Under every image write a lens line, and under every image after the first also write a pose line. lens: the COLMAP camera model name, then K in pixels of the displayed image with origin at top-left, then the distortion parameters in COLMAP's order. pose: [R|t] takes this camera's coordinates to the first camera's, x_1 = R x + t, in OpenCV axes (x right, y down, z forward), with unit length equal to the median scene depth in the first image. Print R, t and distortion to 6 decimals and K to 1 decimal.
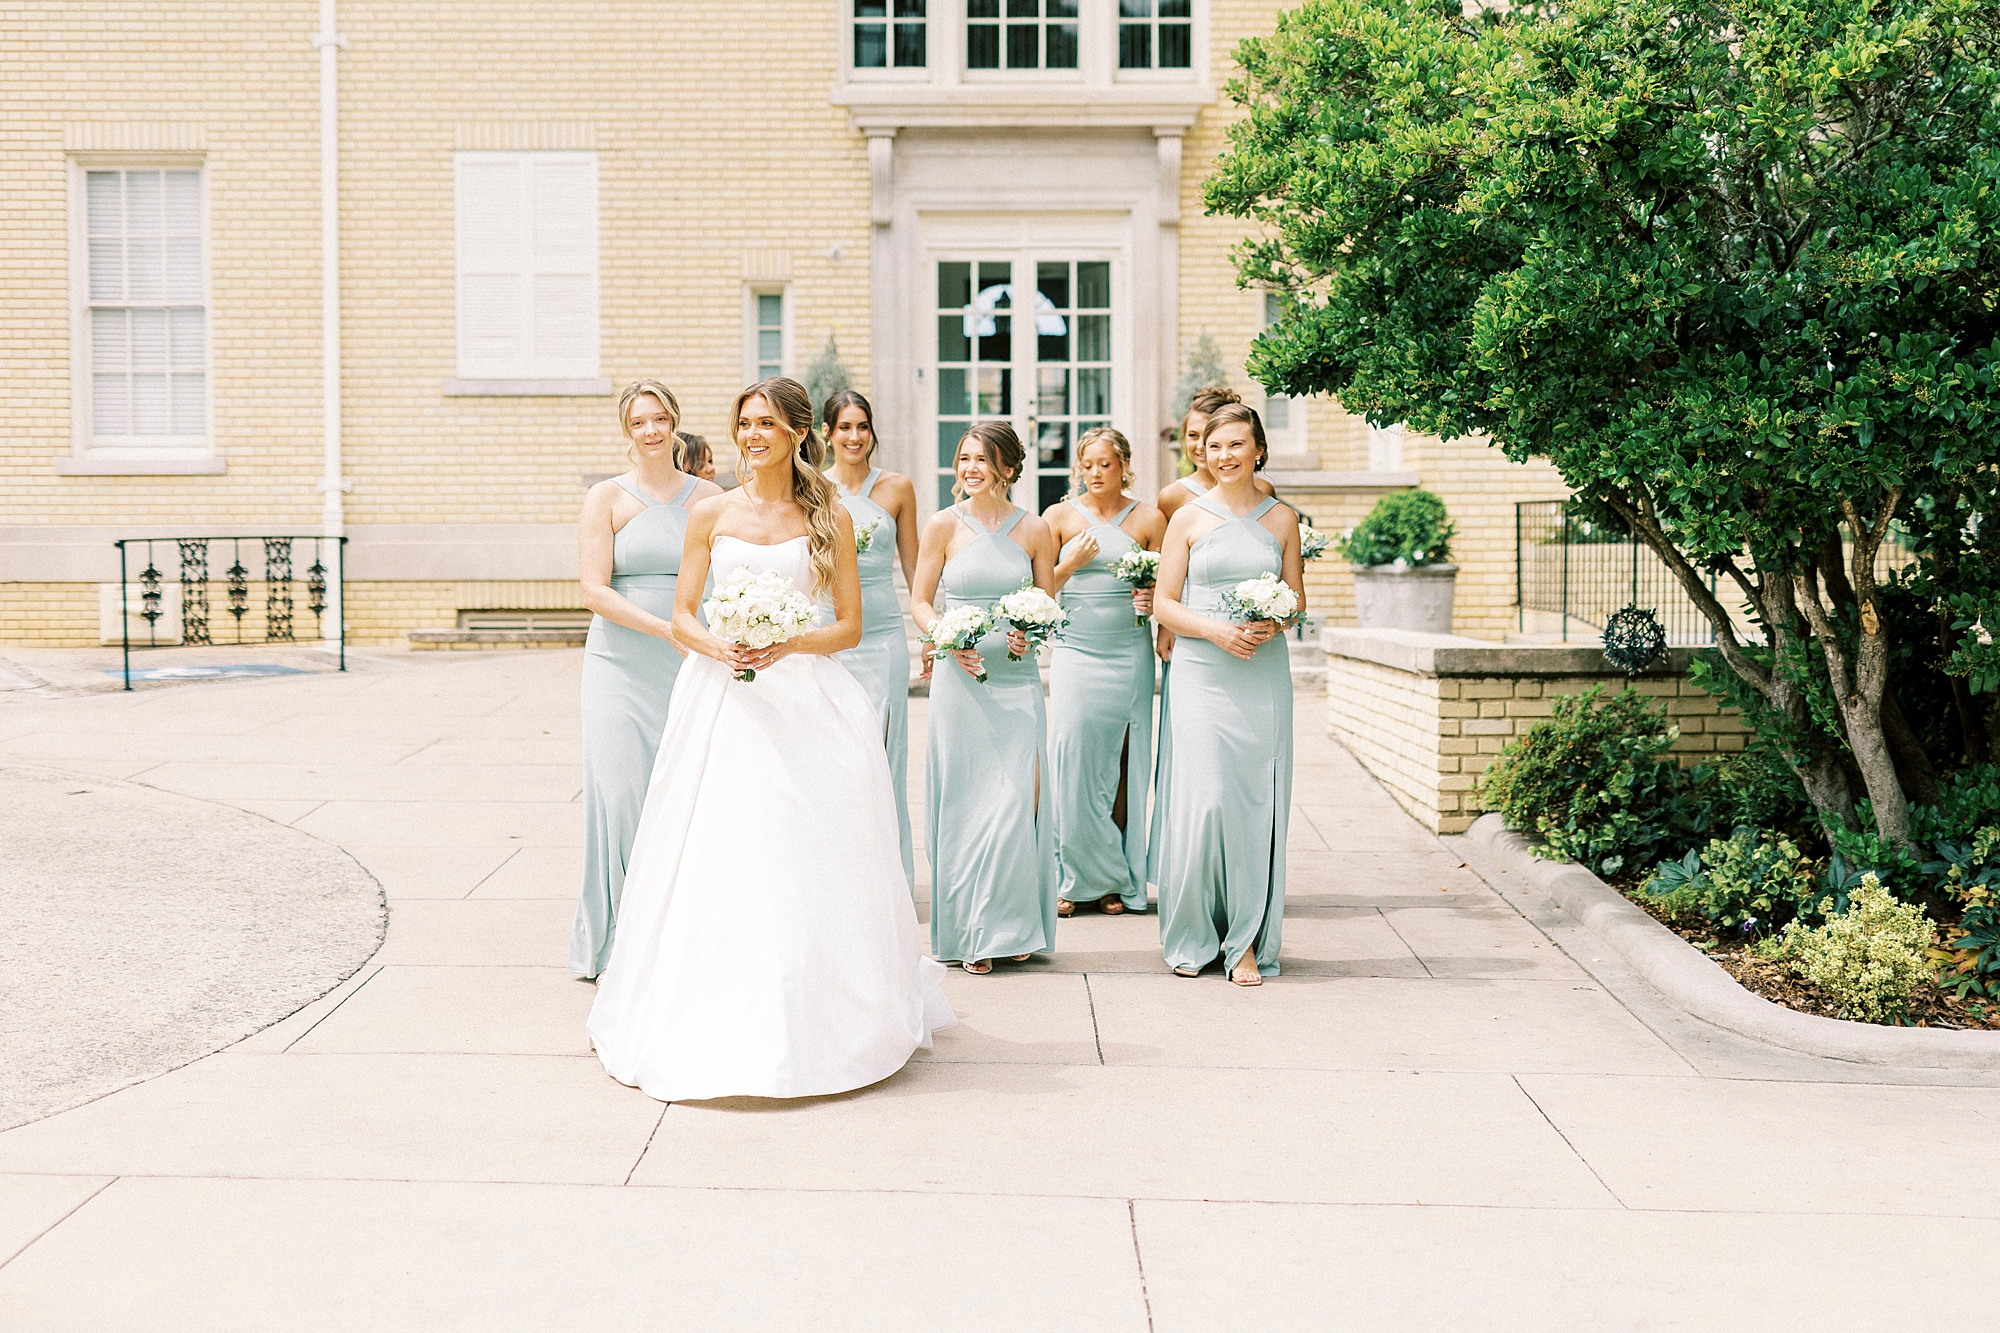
lens RADIAL K [[2915.2, 0, 1001.8], [0, 2915.2, 661.3], [0, 0, 1]] dist [-0.030645, 0.000000]
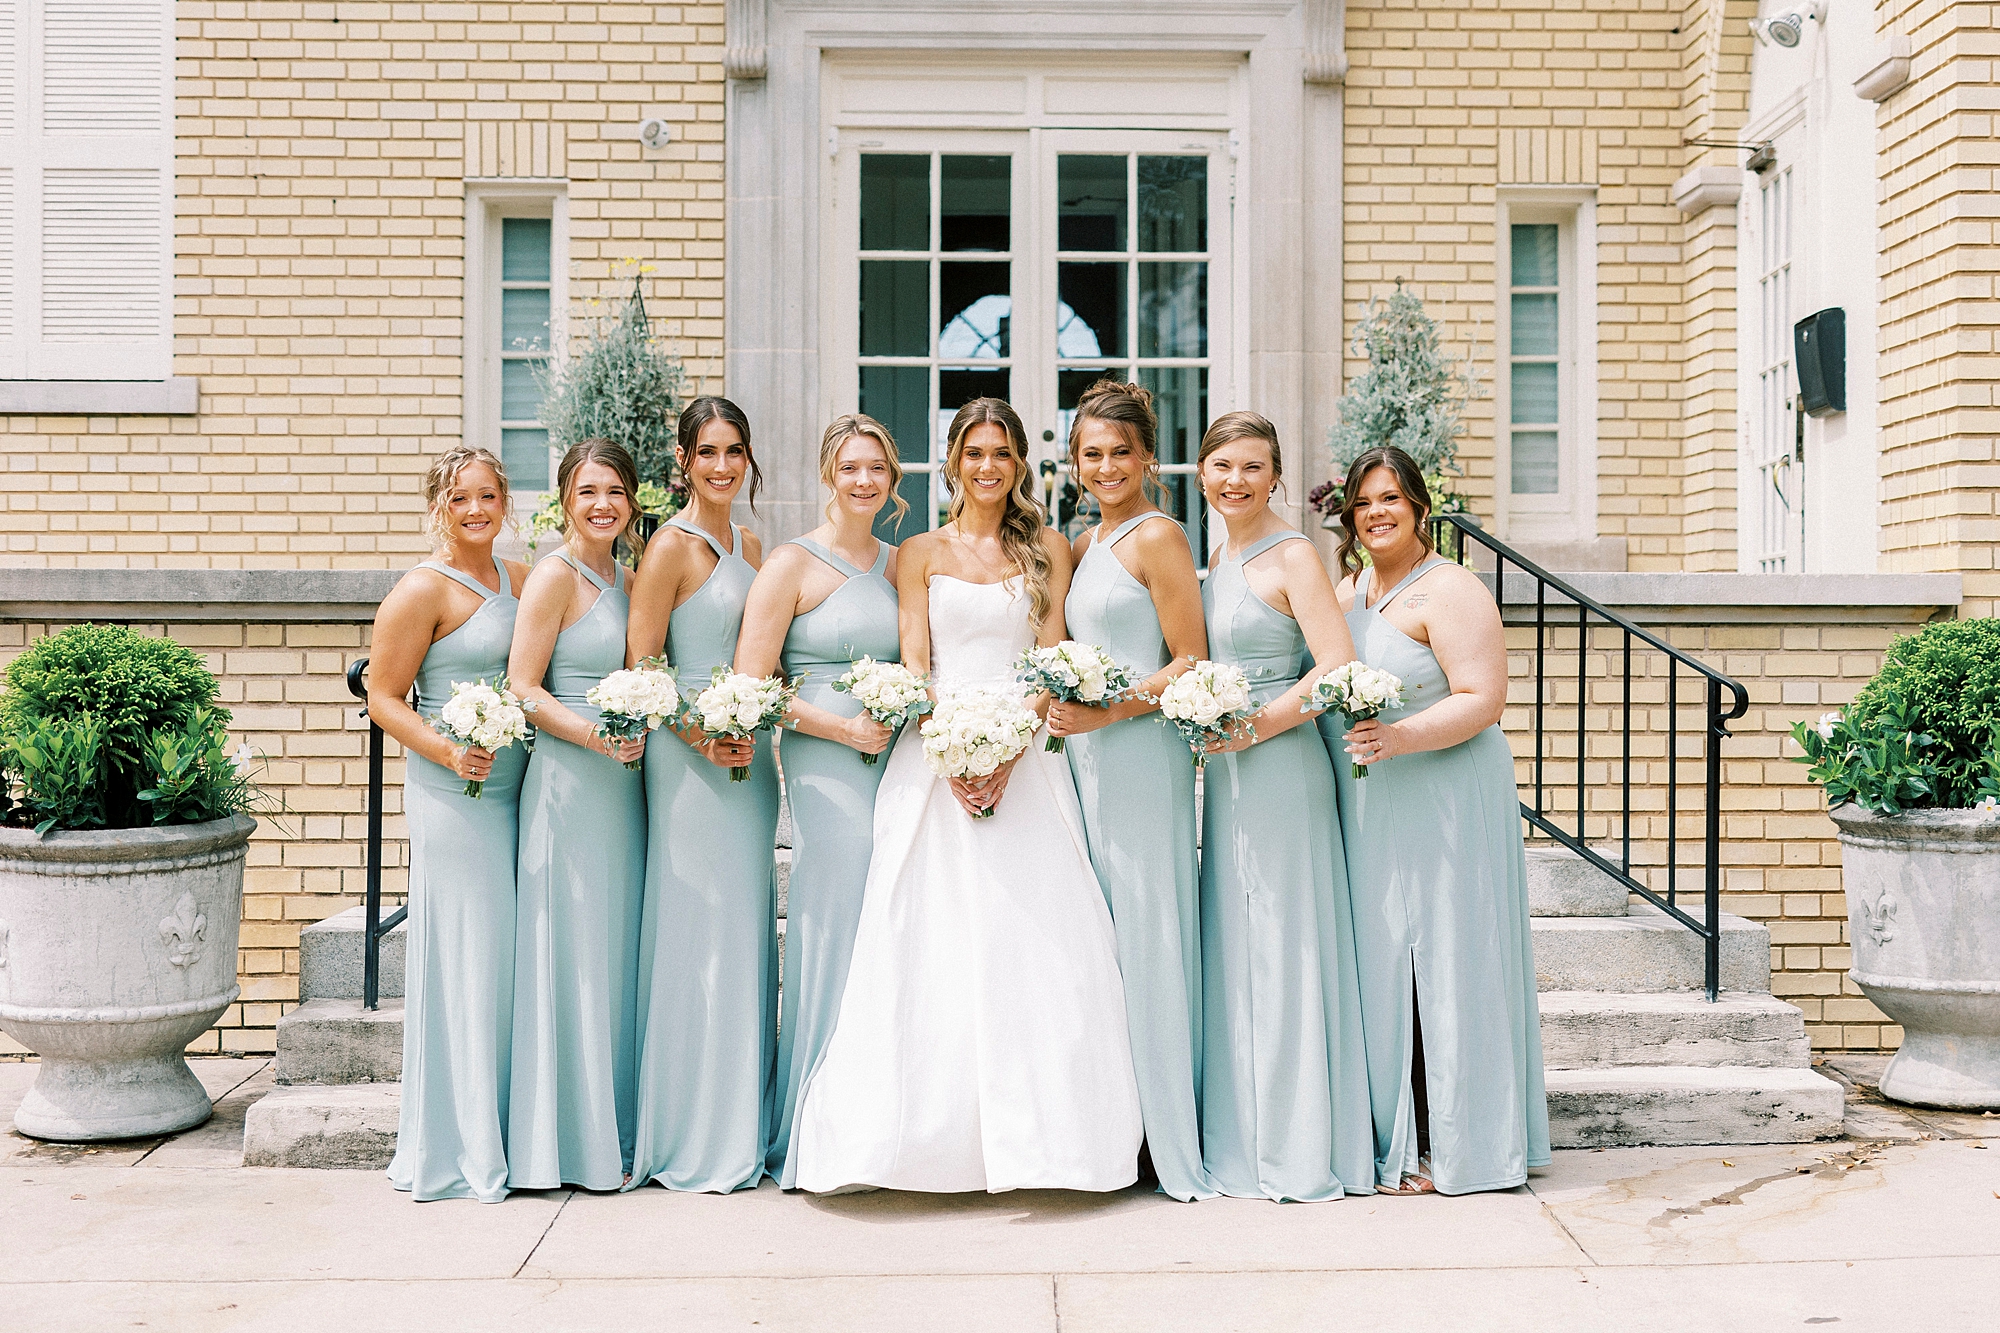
lens RADIAL K [[2915.2, 0, 999.8], [0, 2915.2, 669.6], [0, 0, 1]] dist [-0.030645, 0.000000]
pose [[0.999932, 0.006702, -0.009564, 0.007191], [-0.007062, 0.999247, -0.038140, -0.030114], [0.009301, 0.038205, 0.999227, 0.508098]]
